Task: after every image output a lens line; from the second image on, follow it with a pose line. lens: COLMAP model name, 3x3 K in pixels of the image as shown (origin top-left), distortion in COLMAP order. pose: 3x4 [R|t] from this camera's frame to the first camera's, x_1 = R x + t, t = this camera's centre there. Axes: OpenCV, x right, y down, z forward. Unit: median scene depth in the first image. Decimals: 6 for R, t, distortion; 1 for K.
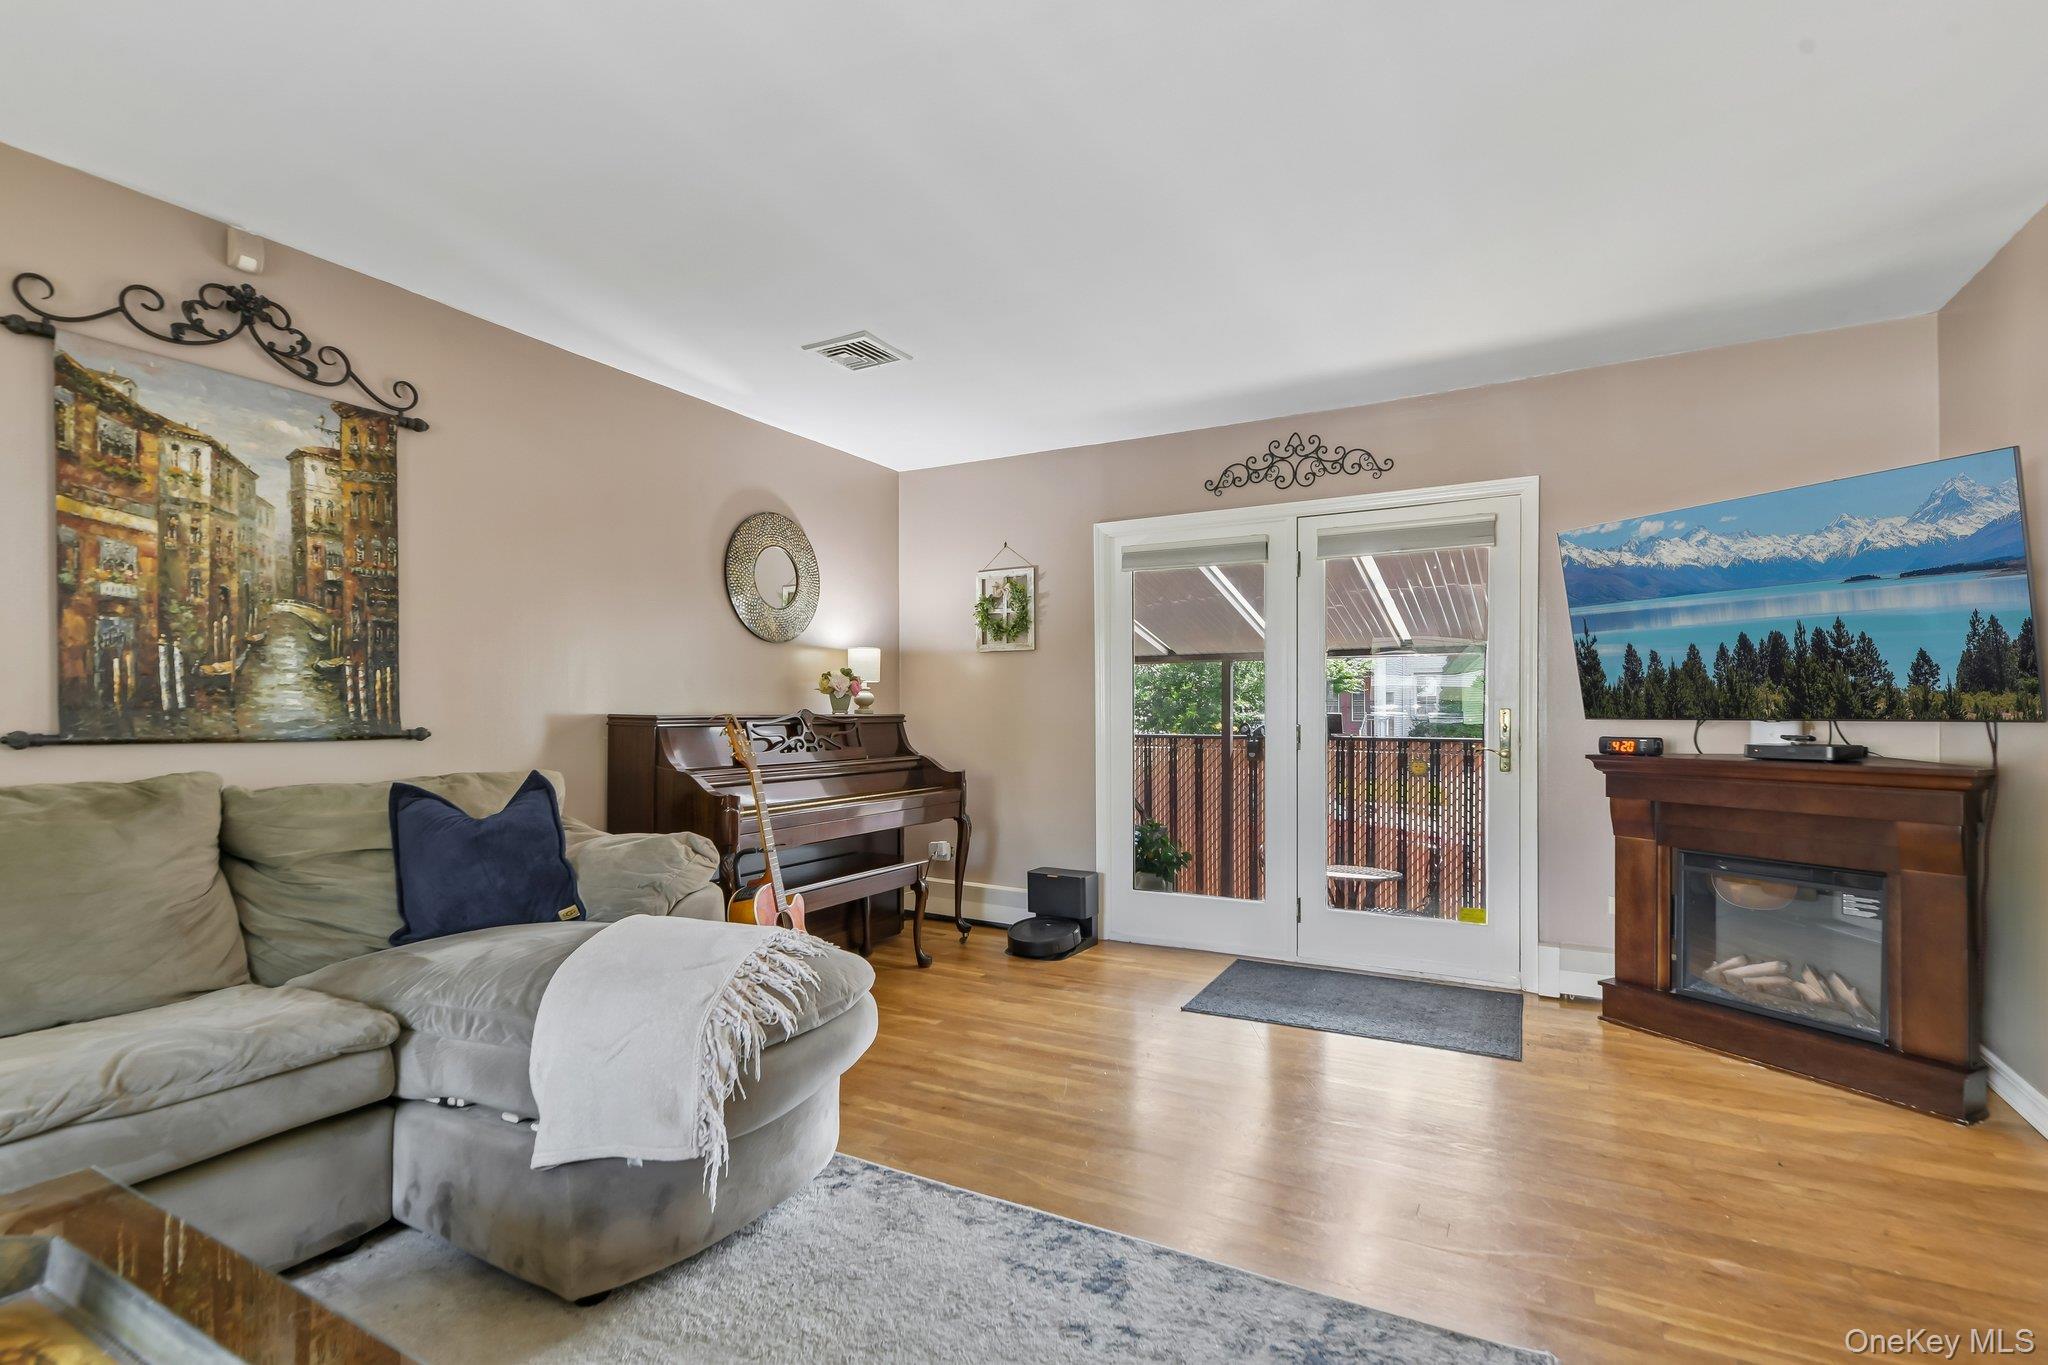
lens RADIAL K [[965.2, 0, 1019.1], [0, 965.2, 710.2], [0, 0, 1]] dist [0.003194, -0.001383]
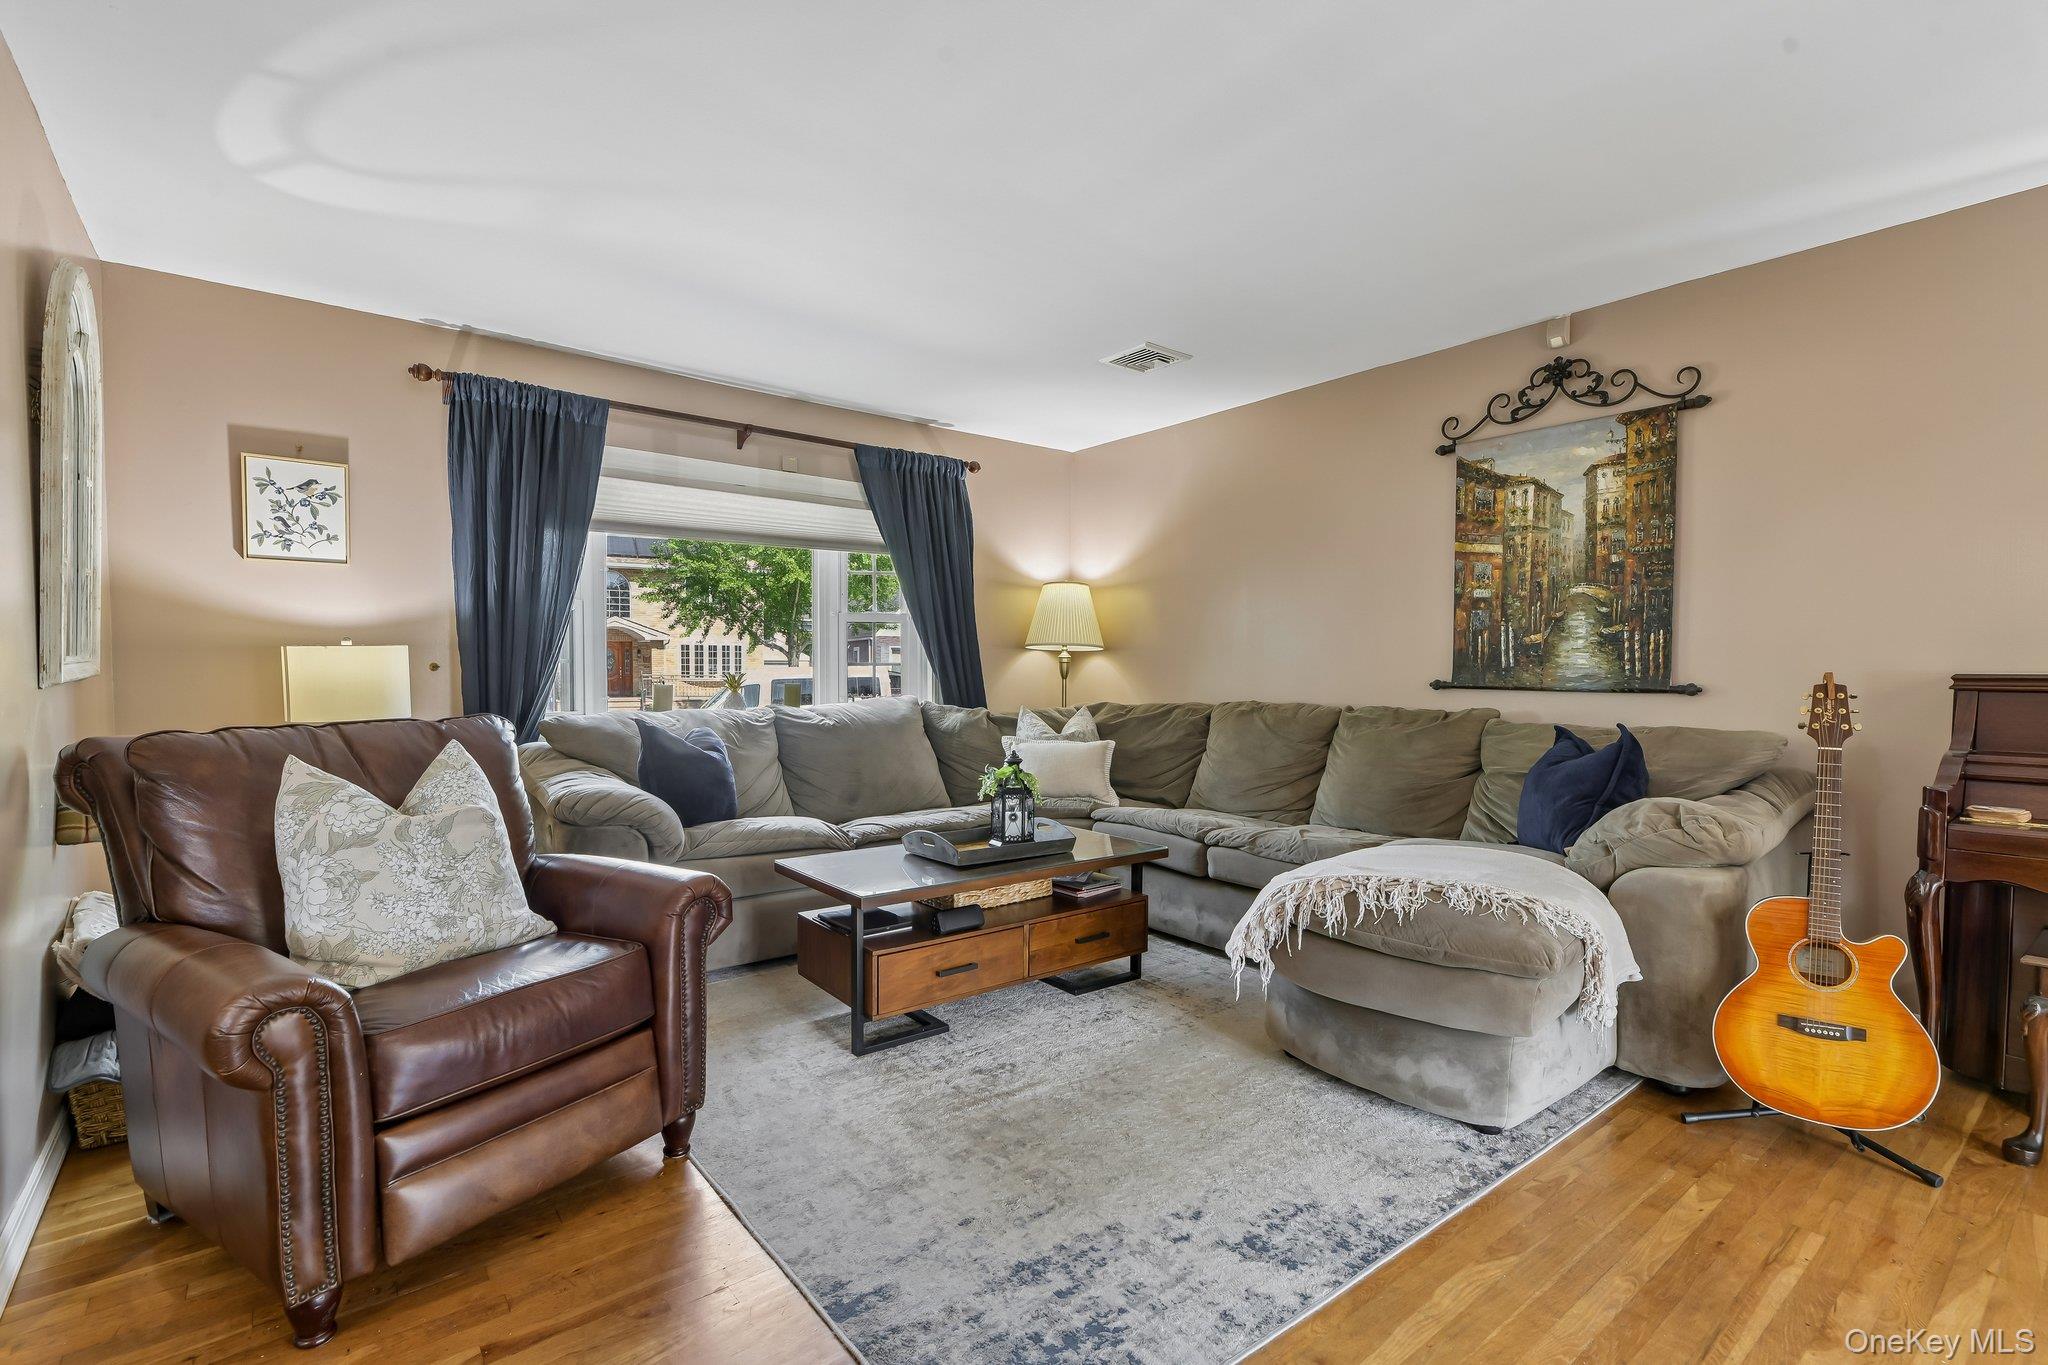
lens RADIAL K [[944.1, 0, 970.7], [0, 944.1, 695.0], [0, 0, 1]] dist [0.001216, -0.000260]
pose [[-0.432394, 0.025704, -0.901318, 0.770931], [0.001507, 0.999613, 0.027784, -0.000055], [0.901684, 0.010655, -0.432265, 0.823143]]
